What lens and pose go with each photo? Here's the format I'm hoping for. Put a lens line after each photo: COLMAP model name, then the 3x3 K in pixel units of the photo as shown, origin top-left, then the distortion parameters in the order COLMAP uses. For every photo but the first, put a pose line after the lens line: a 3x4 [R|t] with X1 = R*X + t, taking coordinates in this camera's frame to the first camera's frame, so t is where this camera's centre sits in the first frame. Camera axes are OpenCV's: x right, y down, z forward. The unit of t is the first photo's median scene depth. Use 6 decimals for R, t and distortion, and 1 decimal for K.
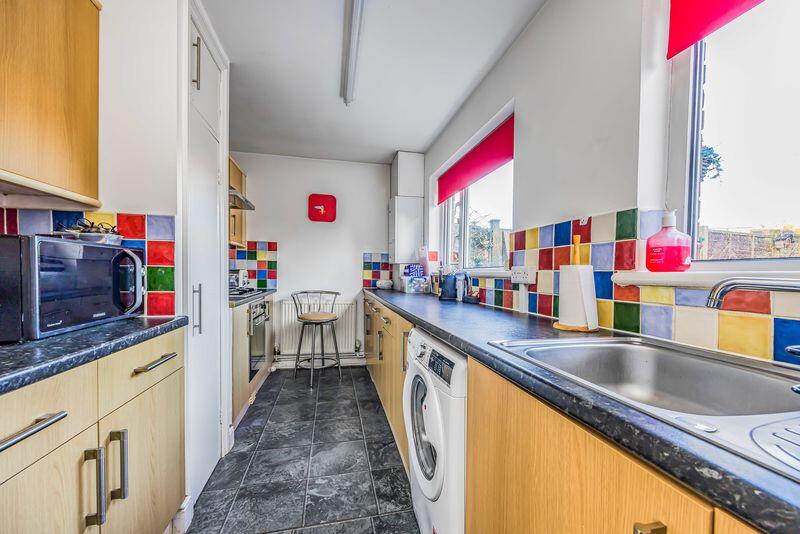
lens RADIAL K [[312.8, 0, 401.8], [0, 312.8, 272.8], [0, 0, 1]] dist [-0.000567, -0.000096]
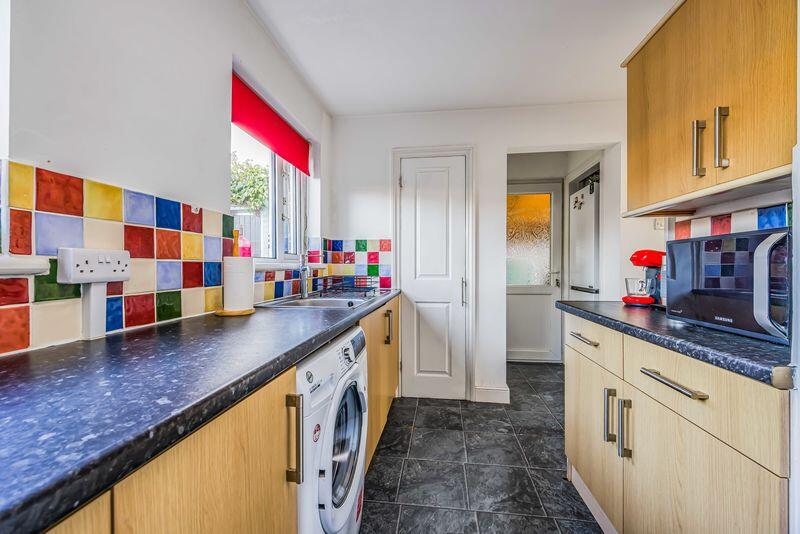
lens RADIAL K [[312.8, 0, 401.6], [0, 312.8, 268.1], [0, 0, 1]] dist [-0.000567, -0.000096]
pose [[-0.939634, -0.014946, 0.341854, -0.312533], [-0.012470, 0.999878, 0.009439, -0.001777], [-0.341953, 0.004607, -0.939706, 1.523859]]
